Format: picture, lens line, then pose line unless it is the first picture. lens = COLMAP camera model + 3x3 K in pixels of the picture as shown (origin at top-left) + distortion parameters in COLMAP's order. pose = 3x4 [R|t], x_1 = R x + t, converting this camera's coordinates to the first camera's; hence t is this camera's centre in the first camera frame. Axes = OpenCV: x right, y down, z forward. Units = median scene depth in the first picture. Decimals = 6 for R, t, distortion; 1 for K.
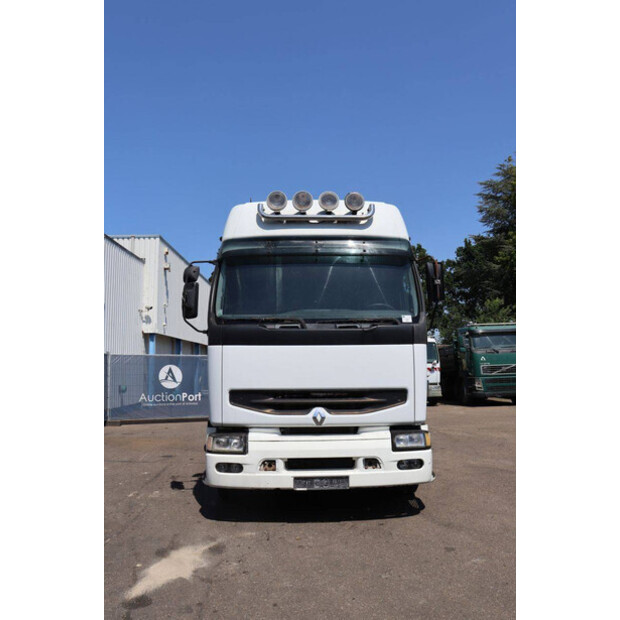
lens RADIAL K [[526.0, 0, 310.0], [0, 526.0, 310.0], [0, 0, 1]] dist [-0.112753, -0.000028]
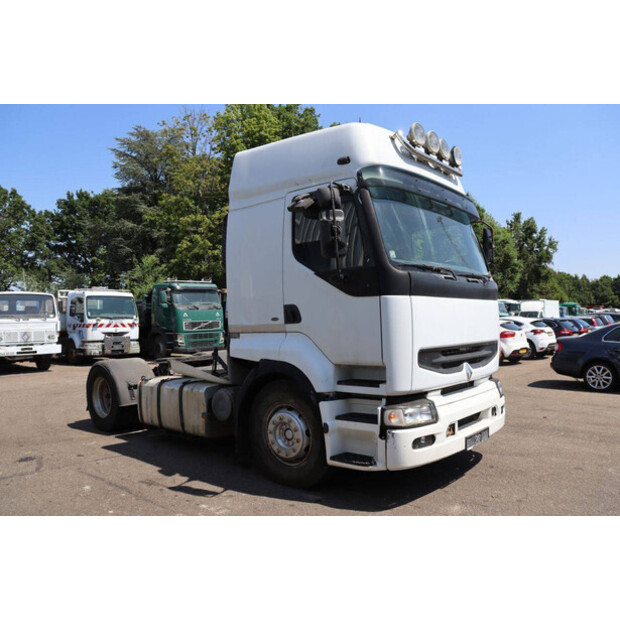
lens RADIAL K [[502.1, 0, 310.0], [0, 502.1, 310.0], [0, 0, 1]] dist [-0.171034, 0.118674]
pose [[0.663555, 0.014109, 0.747994, -0.228689], [-0.076013, 0.995919, 0.048647, 0.017462], [-0.744256, -0.089137, 0.661920, 0.163900]]
